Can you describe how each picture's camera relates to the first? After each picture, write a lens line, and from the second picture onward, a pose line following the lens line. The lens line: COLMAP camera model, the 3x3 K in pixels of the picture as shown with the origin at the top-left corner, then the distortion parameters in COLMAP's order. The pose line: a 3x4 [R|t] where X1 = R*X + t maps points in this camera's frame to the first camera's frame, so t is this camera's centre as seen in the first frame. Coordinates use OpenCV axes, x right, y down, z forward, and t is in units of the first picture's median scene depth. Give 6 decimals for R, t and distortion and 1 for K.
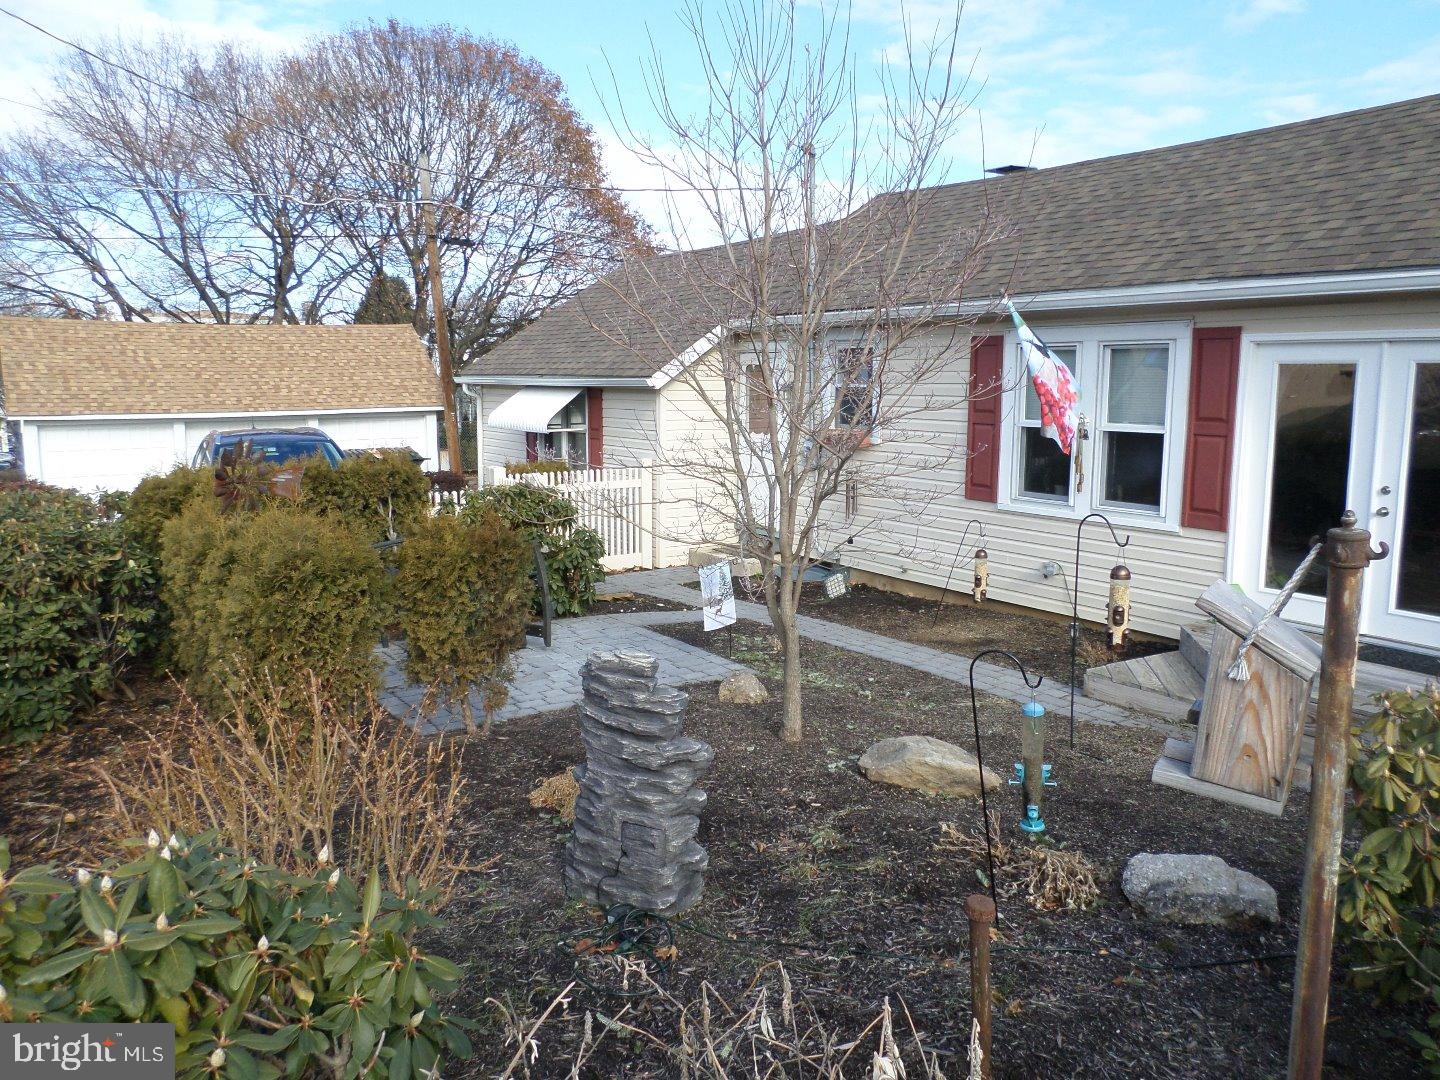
lens RADIAL K [[1127.9, 0, 719.6], [0, 1127.9, 520.4], [0, 0, 1]] dist [0.027209, -0.000224]
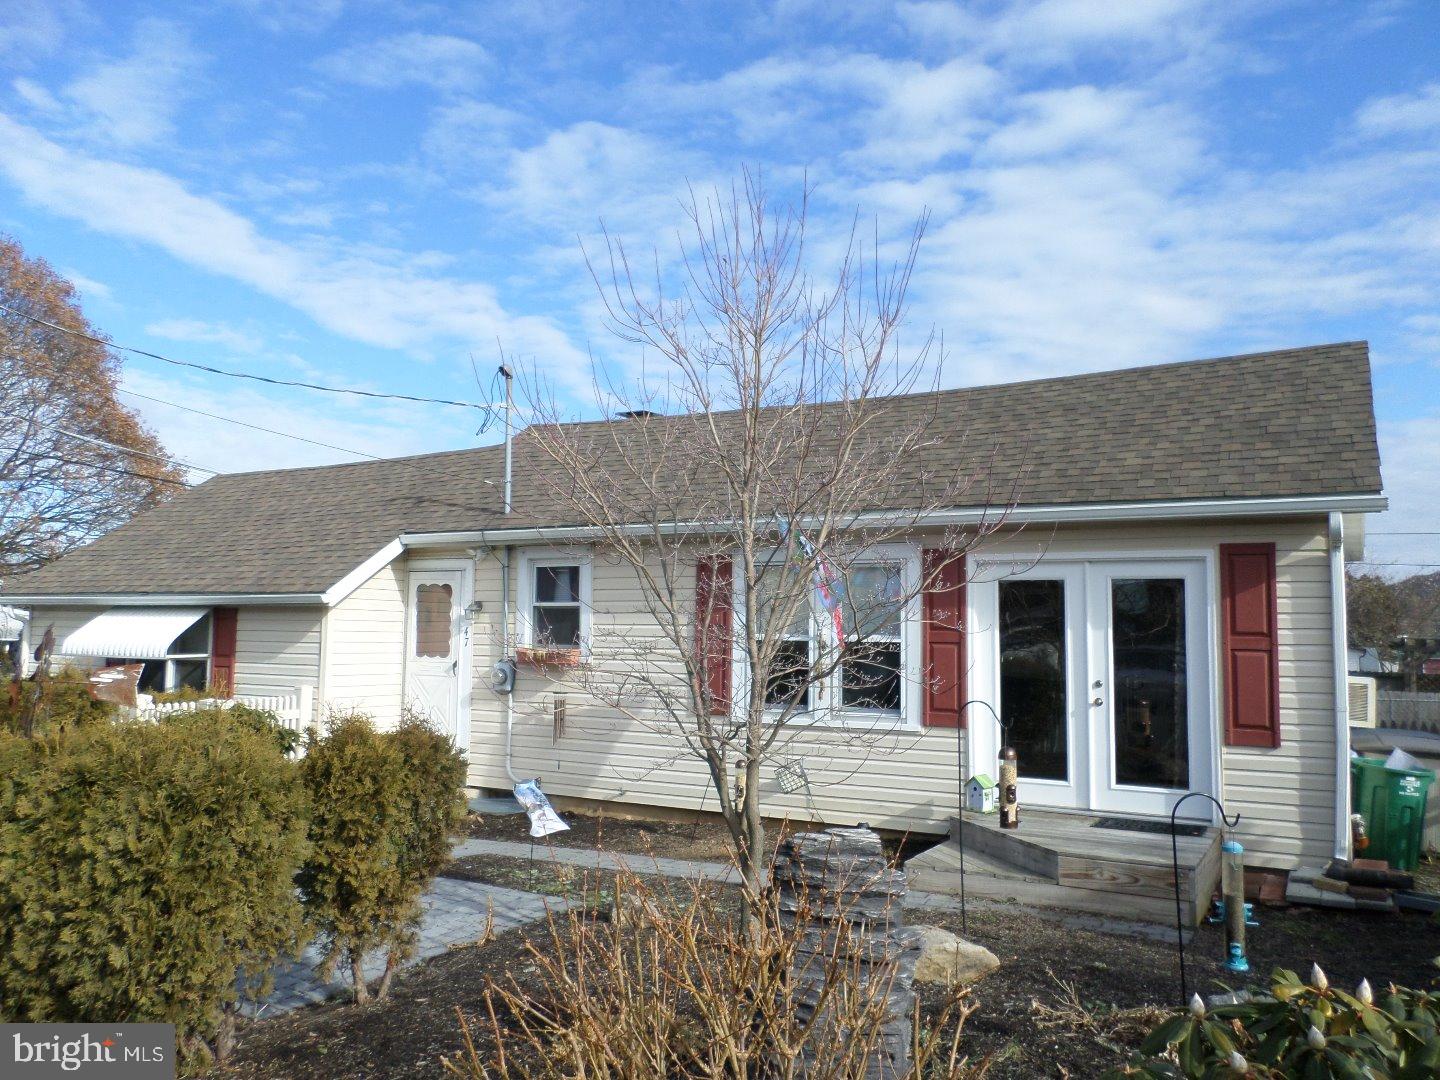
lens RADIAL K [[1121.5, 0, 719.3], [0, 1121.5, 525.9], [0, 0, 1]] dist [-0.006425, -0.003419]
pose [[0.888897, 0.048500, 0.455532, -0.269957], [0.051252, 0.977609, -0.204094, 0.026724], [-0.455230, 0.204766, 0.866508, 0.106570]]
